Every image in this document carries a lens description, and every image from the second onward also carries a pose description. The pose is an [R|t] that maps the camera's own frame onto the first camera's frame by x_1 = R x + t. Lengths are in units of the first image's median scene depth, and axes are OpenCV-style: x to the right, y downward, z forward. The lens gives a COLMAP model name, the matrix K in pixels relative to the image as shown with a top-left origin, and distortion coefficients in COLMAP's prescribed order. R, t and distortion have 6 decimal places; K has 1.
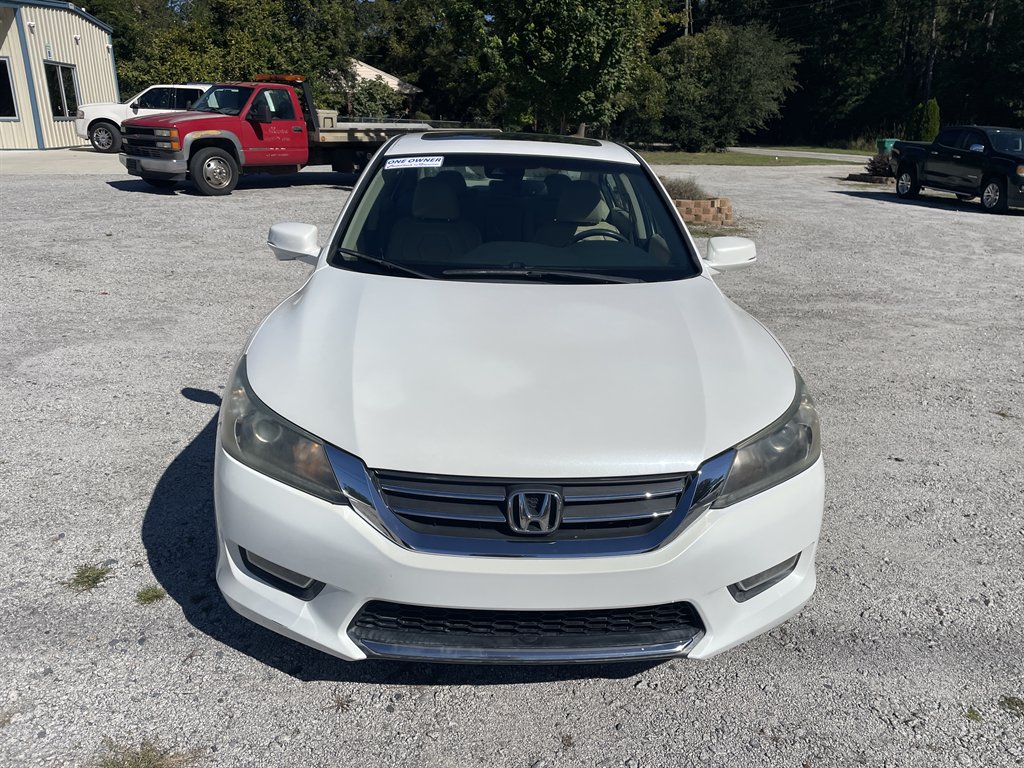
lens RADIAL K [[783.9, 0, 519.2], [0, 783.9, 387.0], [0, 0, 1]] dist [0.075455, -0.091611]
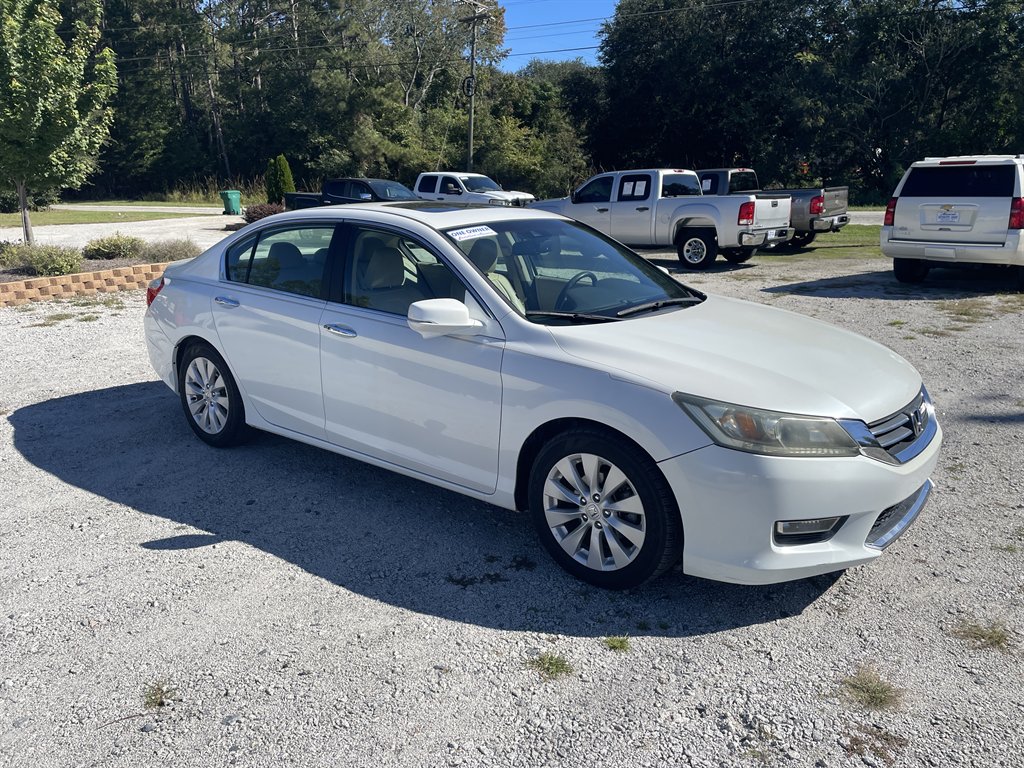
lens RADIAL K [[783.9, 0, 519.2], [0, 783.9, 387.0], [0, 0, 1]] dist [0.075455, -0.091611]
pose [[0.659512, -0.221575, 0.718295, -0.131123], [0.263414, 0.963100, 0.055234, -0.017246], [-0.704029, 0.152782, 0.693542, 0.032552]]
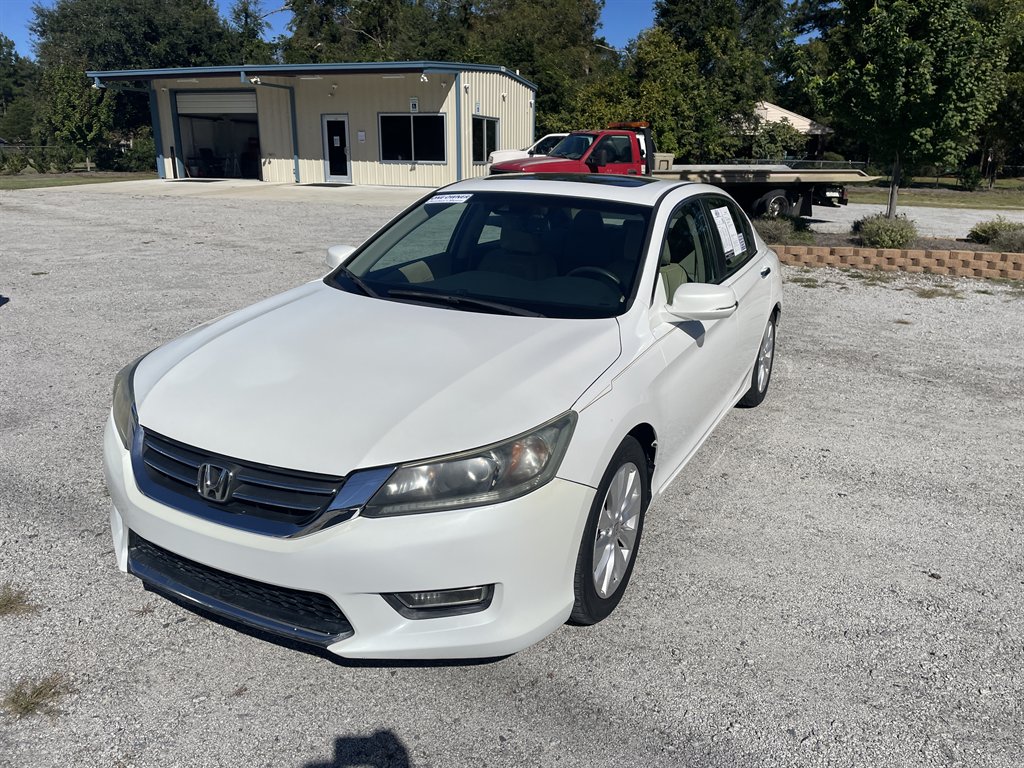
lens RADIAL K [[784.1, 0, 509.6], [0, 784.1, 370.0], [0, 0, 1]] dist [0.080026, -0.087923]
pose [[0.864456, 0.128339, -0.486051, 0.075103], [-0.161382, 0.986535, -0.026534, -0.003683], [0.476101, 0.101377, 0.873528, 0.011110]]
